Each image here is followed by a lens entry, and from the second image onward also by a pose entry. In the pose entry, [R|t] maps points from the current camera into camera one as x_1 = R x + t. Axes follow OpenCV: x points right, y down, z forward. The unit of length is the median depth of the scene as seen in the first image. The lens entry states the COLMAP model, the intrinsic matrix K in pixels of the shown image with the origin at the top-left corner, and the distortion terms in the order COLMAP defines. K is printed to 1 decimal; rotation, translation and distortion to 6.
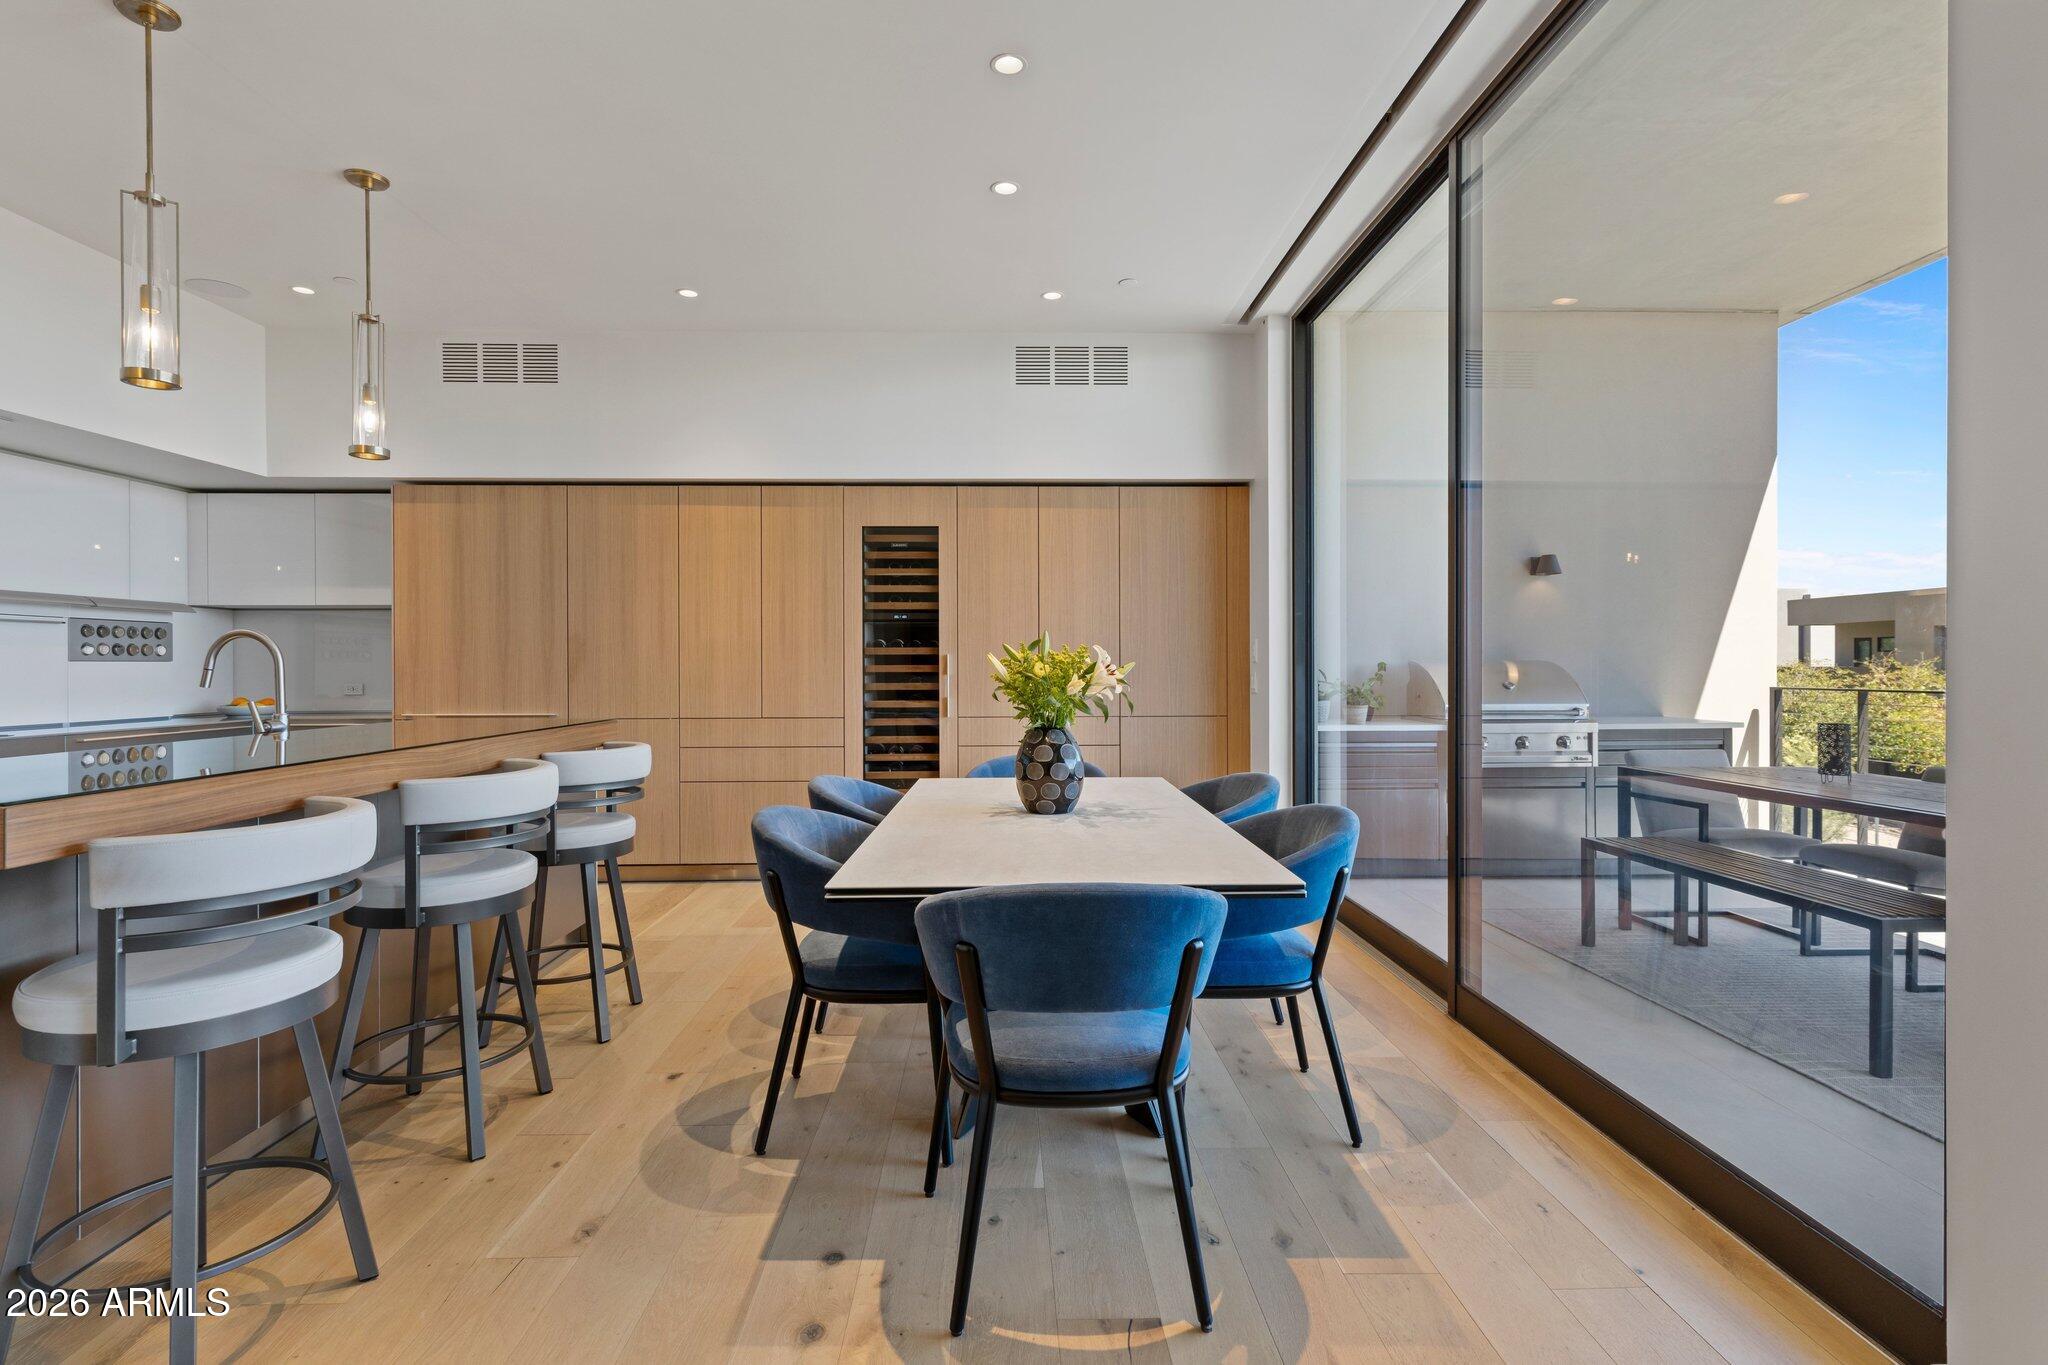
lens RADIAL K [[975.5, 0, 1020.2], [0, 975.5, 668.7], [0, 0, 1]] dist [0.002127, 0.000105]
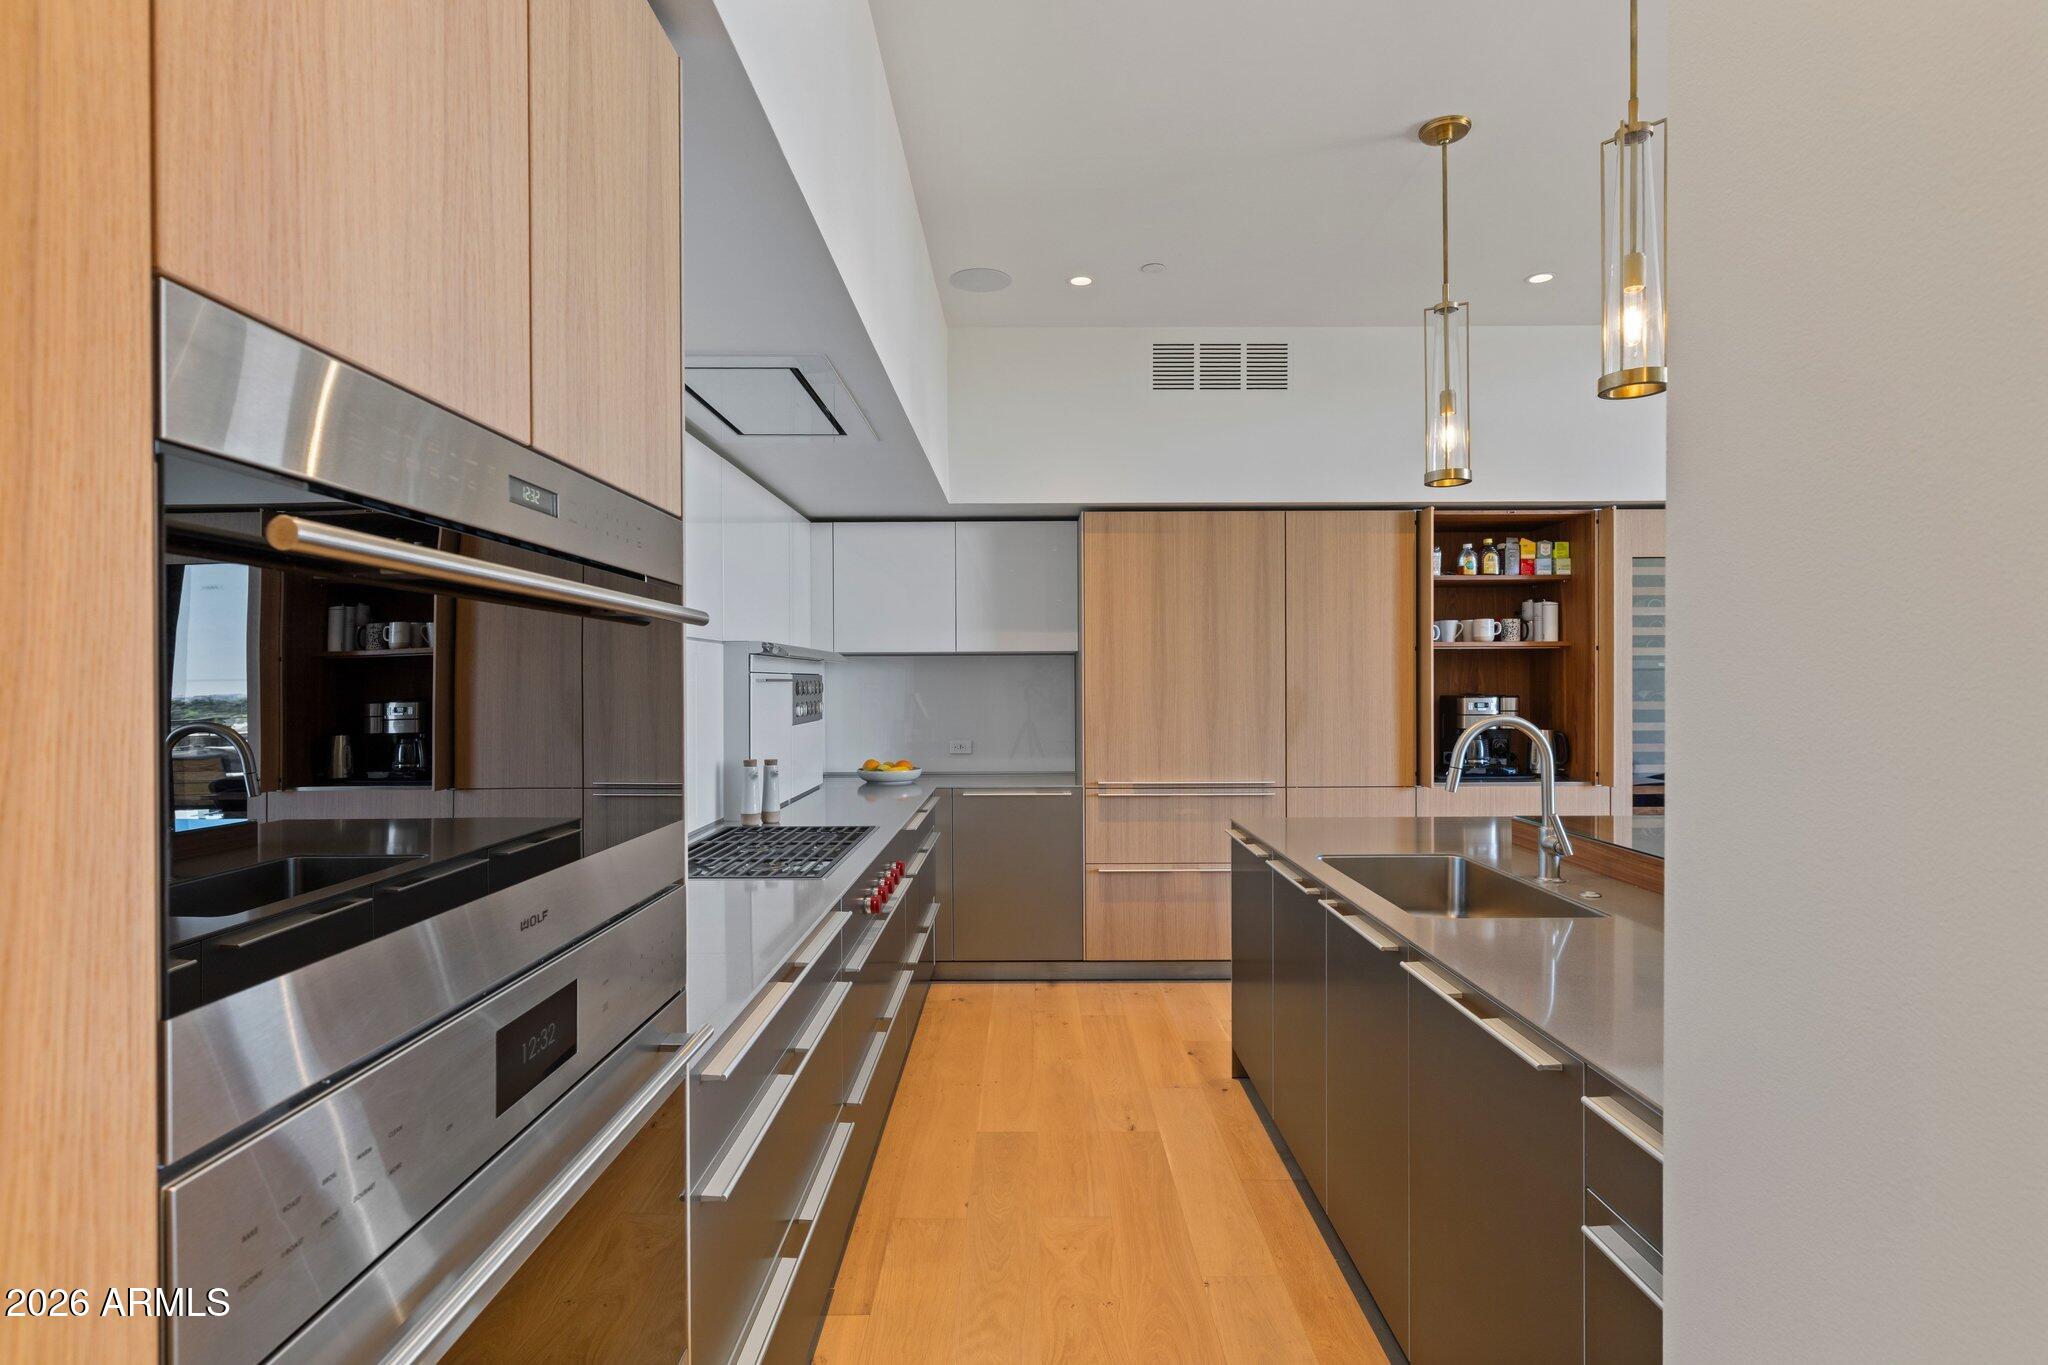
lens RADIAL K [[999.6, 0, 1024.0], [0, 999.6, 682.5], [0, 0, 1]] dist [-0.000092, 0.000160]
pose [[0.999117, 0.000013, -0.042010, -0.972946], [0.000051, 0.999999, 0.001538, -0.060612], [0.042010, -0.001539, 0.999116, 0.187744]]
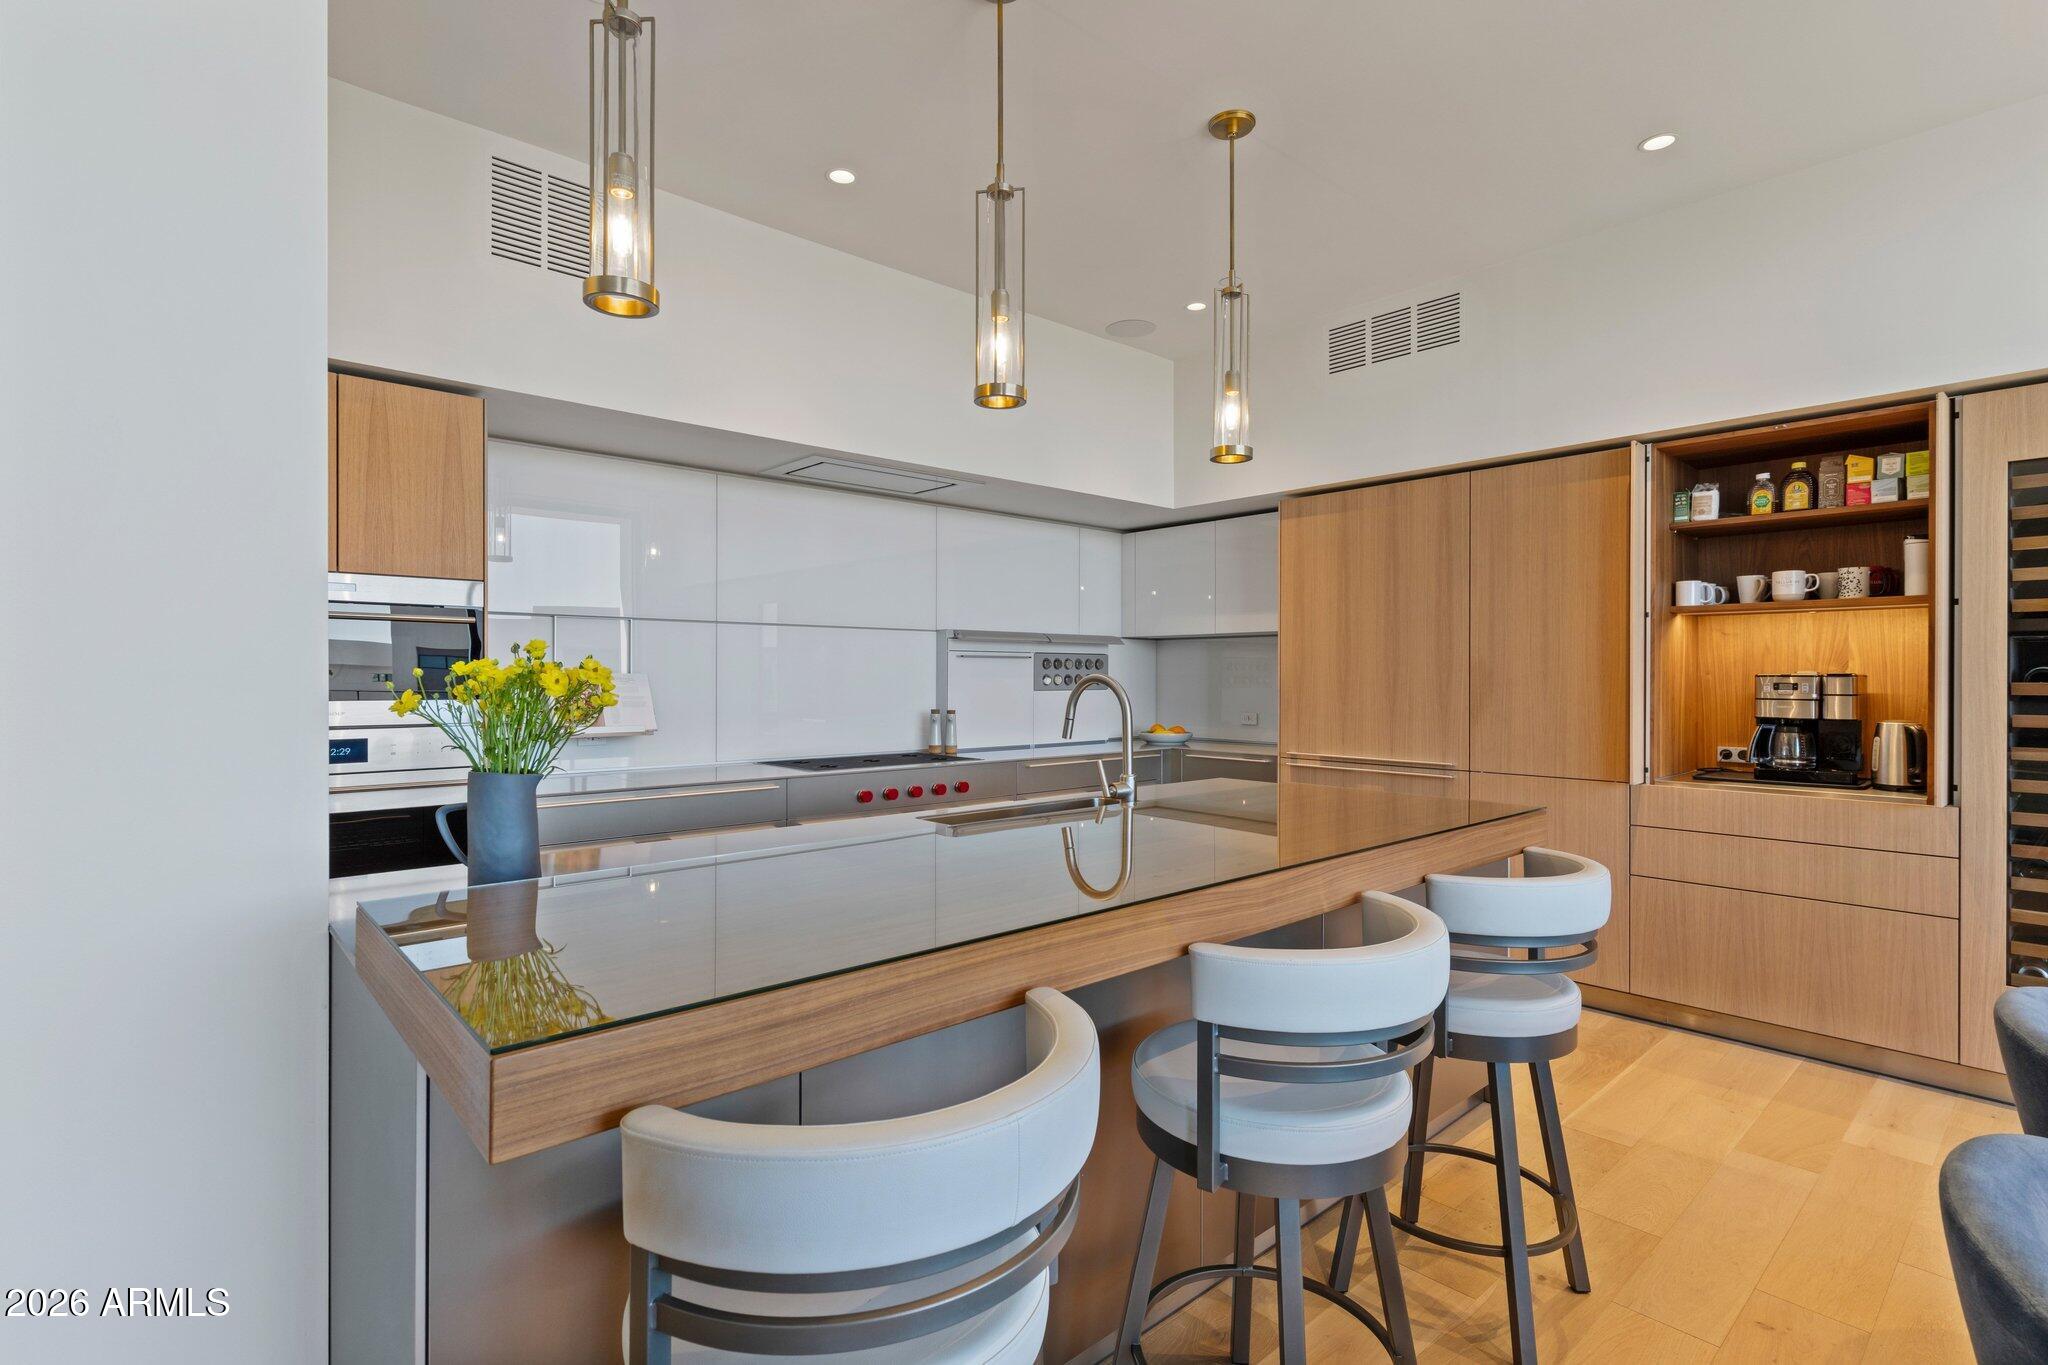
lens RADIAL K [[974.1, 0, 1021.4], [0, 974.1, 678.5], [0, 0, 1]] dist [0.002403, 0.000640]
pose [[0.648095, 0.005685, -0.761538, -0.153000], [-0.006103, 0.999979, 0.002271, -0.032555], [0.761535, 0.003176, 0.648116, 0.331564]]
